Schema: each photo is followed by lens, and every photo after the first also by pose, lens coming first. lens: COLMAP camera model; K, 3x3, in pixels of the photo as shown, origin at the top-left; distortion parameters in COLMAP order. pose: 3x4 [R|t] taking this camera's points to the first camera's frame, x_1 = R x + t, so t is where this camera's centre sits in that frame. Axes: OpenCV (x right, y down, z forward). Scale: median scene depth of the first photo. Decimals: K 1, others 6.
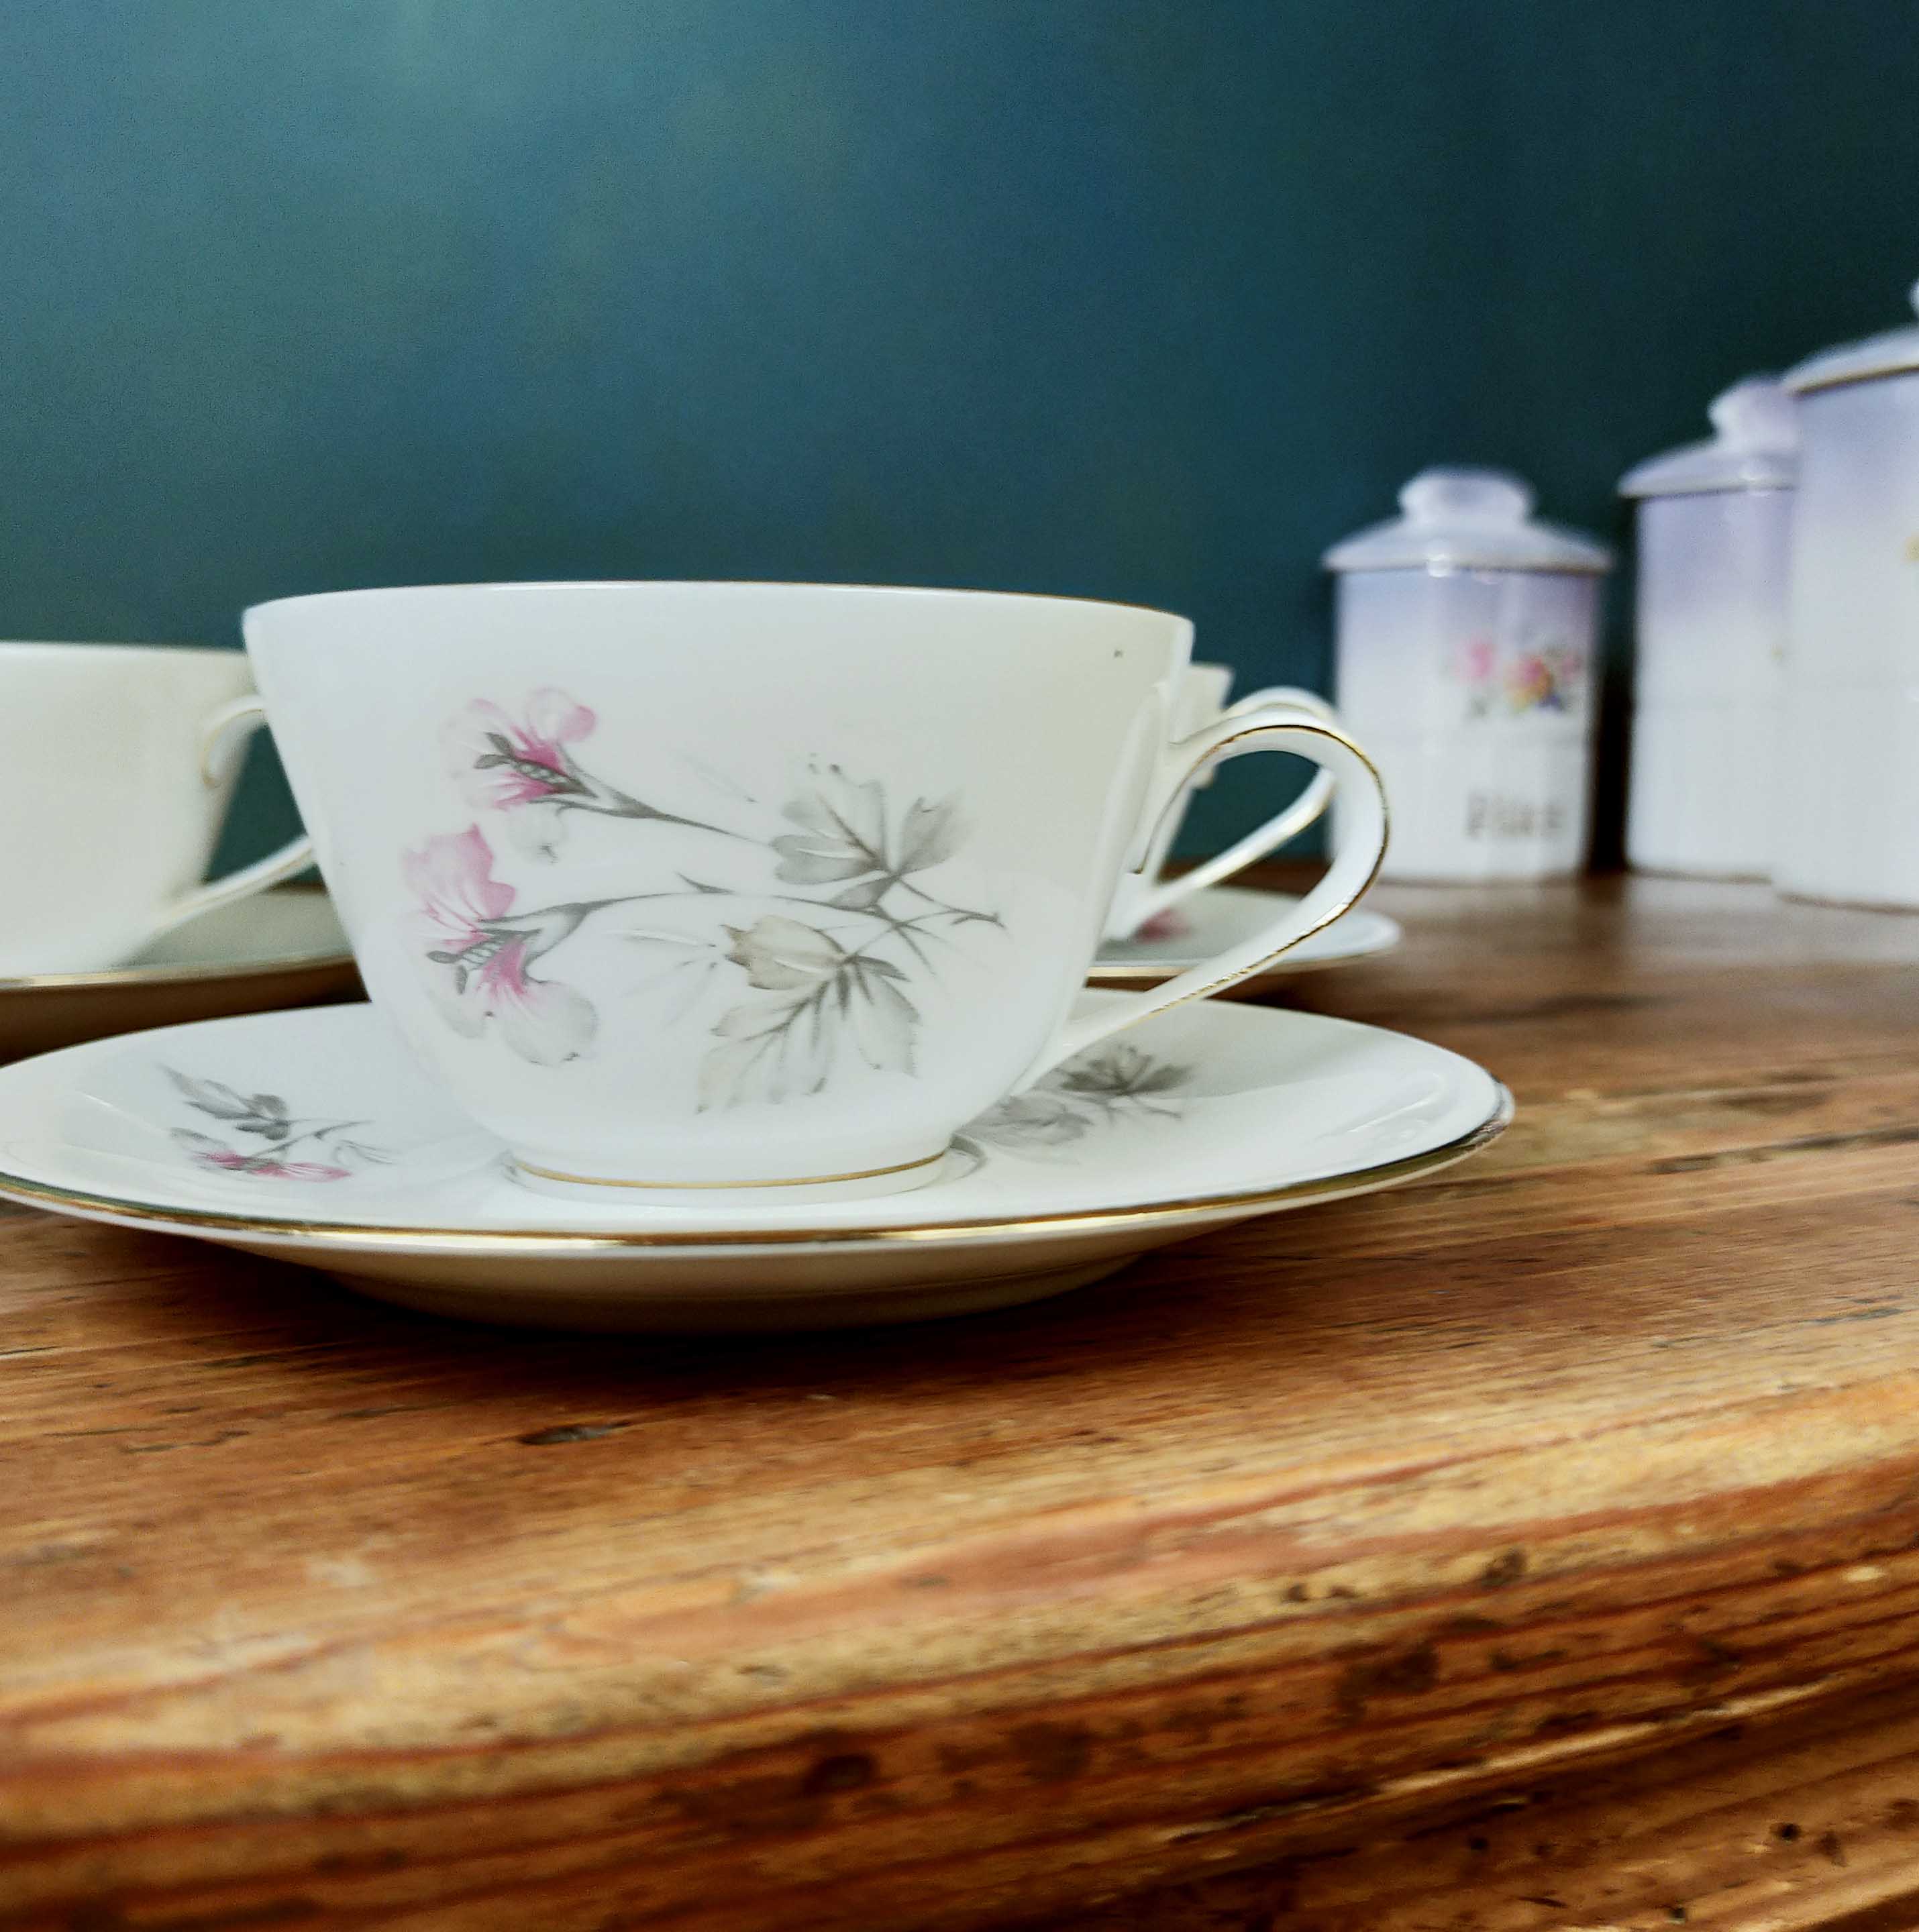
lens RADIAL K [[2285.6, 0, 968.0], [0, 2285.6, 883.8], [0, 0, 1]] dist [0.093390, -0.332965]
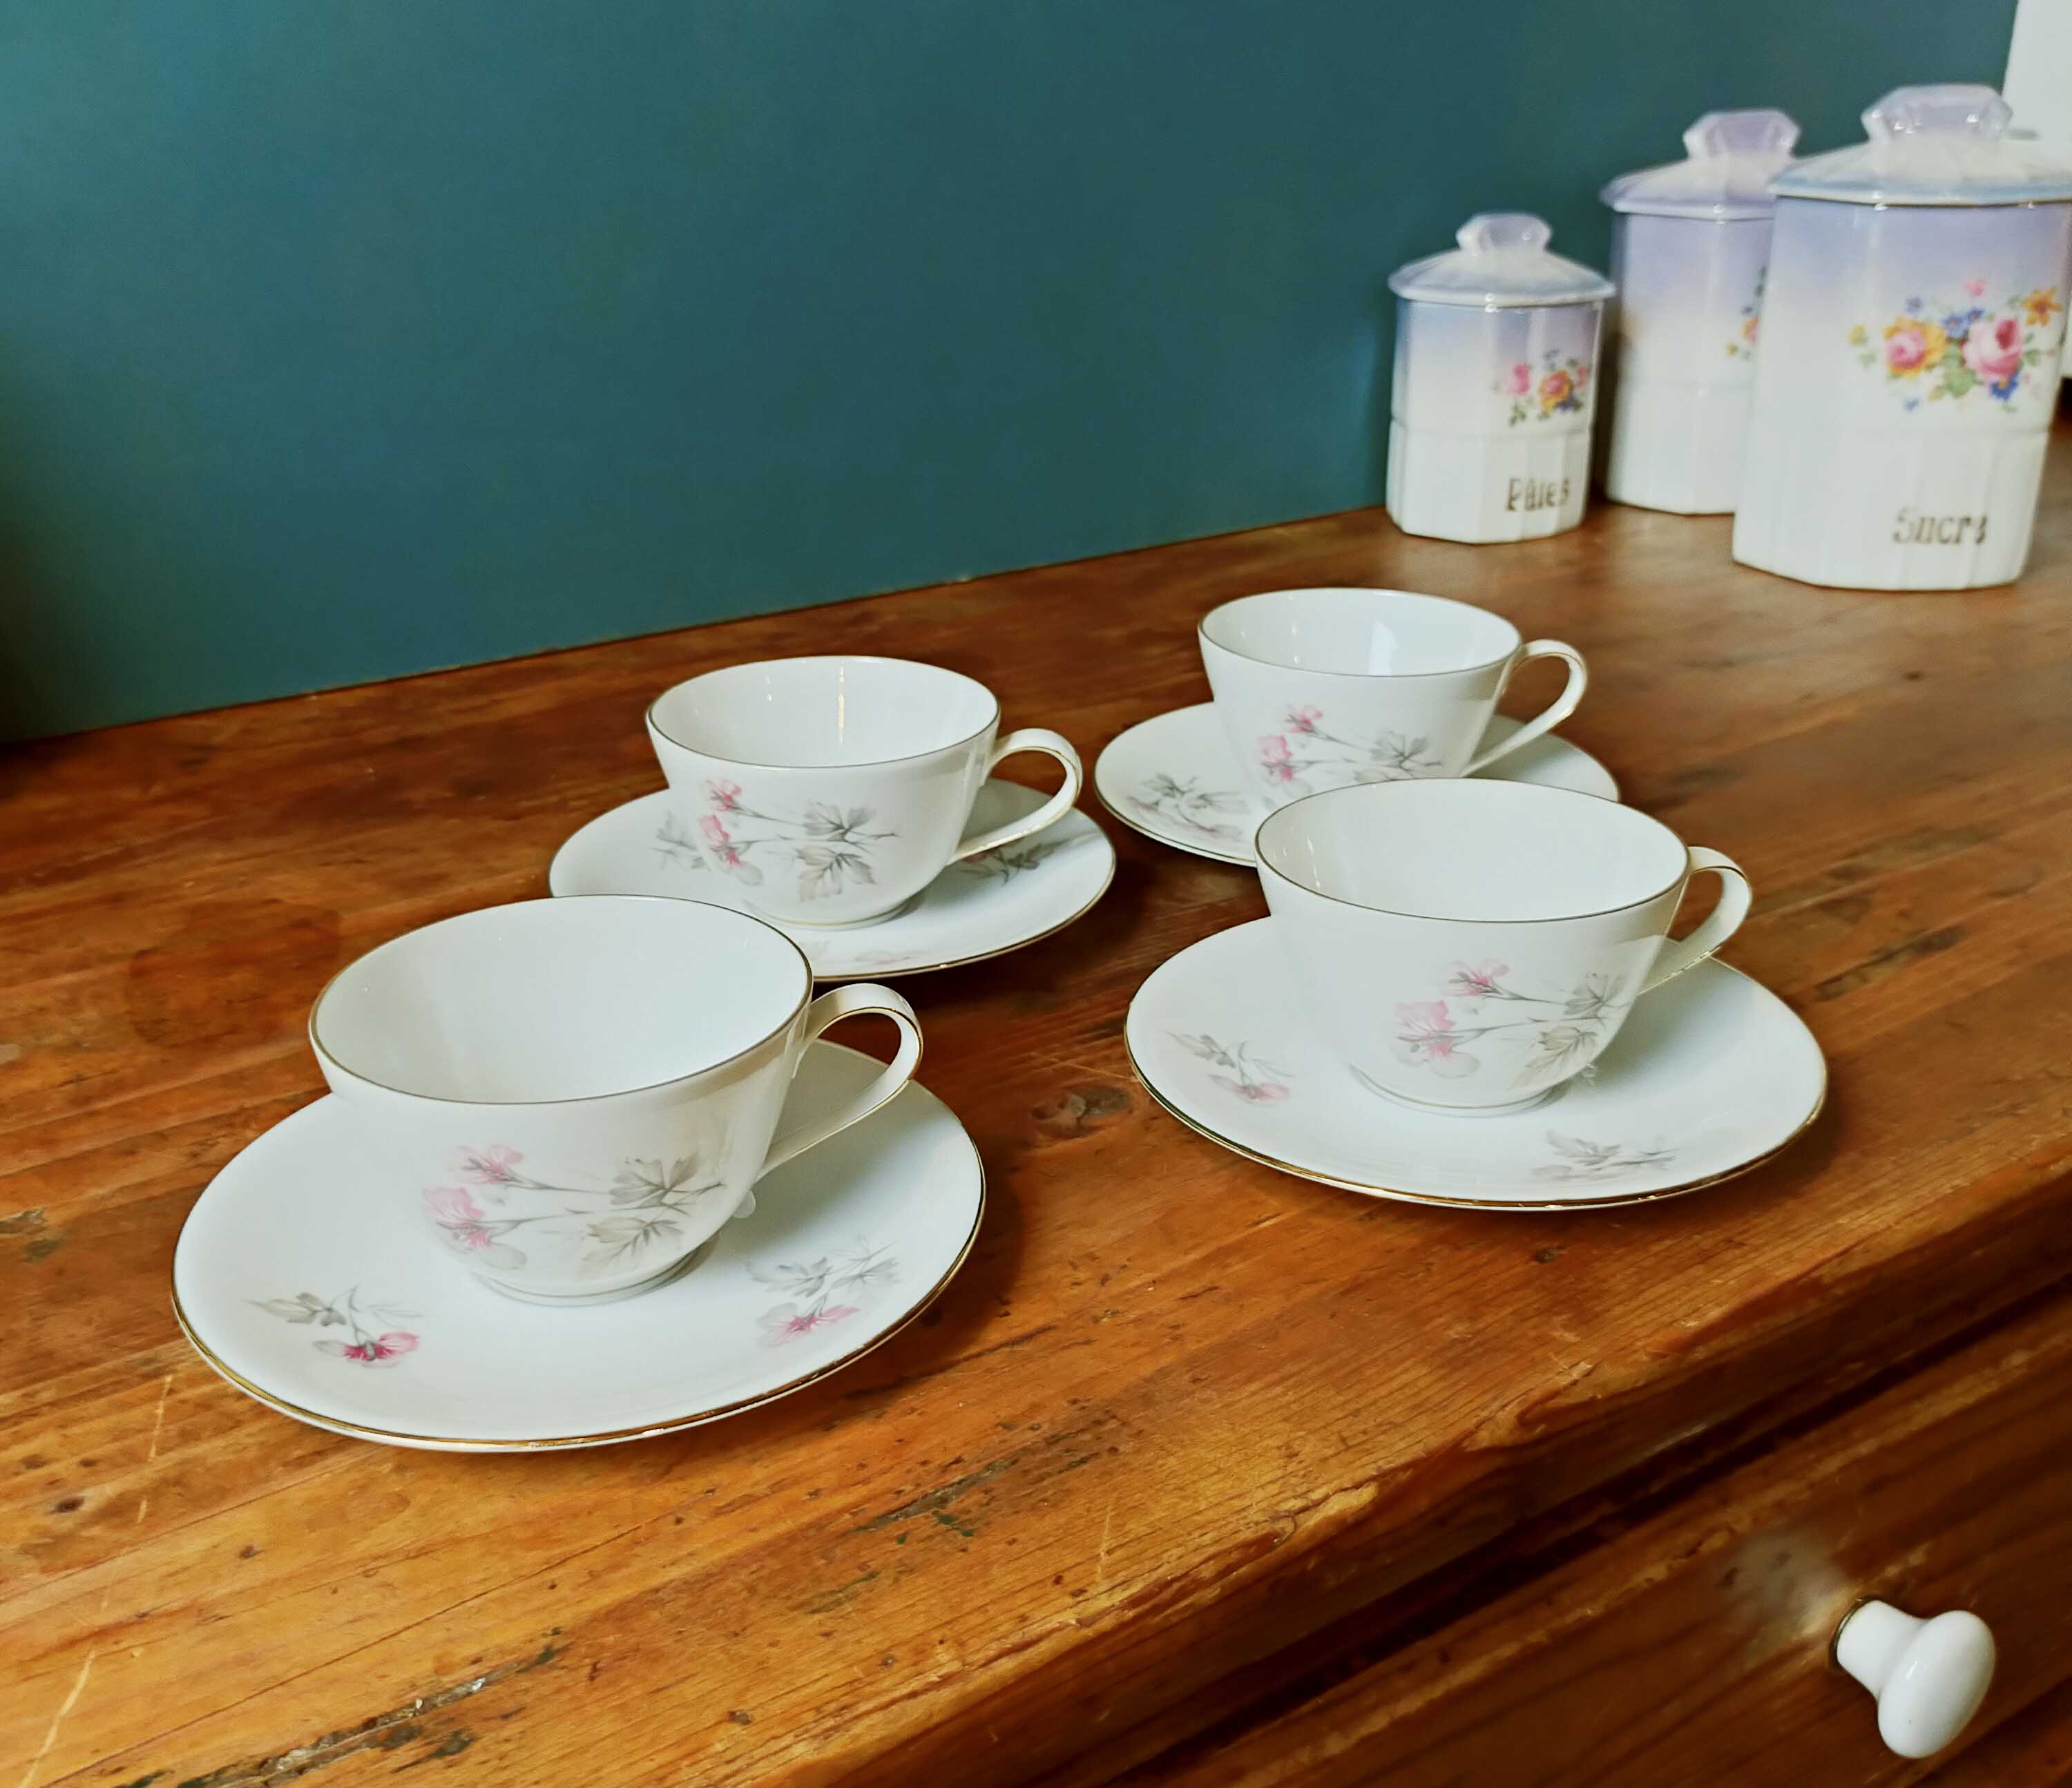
lens RADIAL K [[2289.1, 0, 1036.0], [0, 2289.1, 894.0], [0, 0, 1]] dist [0.099473, -0.212344]
pose [[0.989586, -0.075092, 0.122801, -0.931635], [0.034185, 0.951334, 0.306260, -0.894179], [-0.139822, -0.298873, 0.943994, -1.206535]]
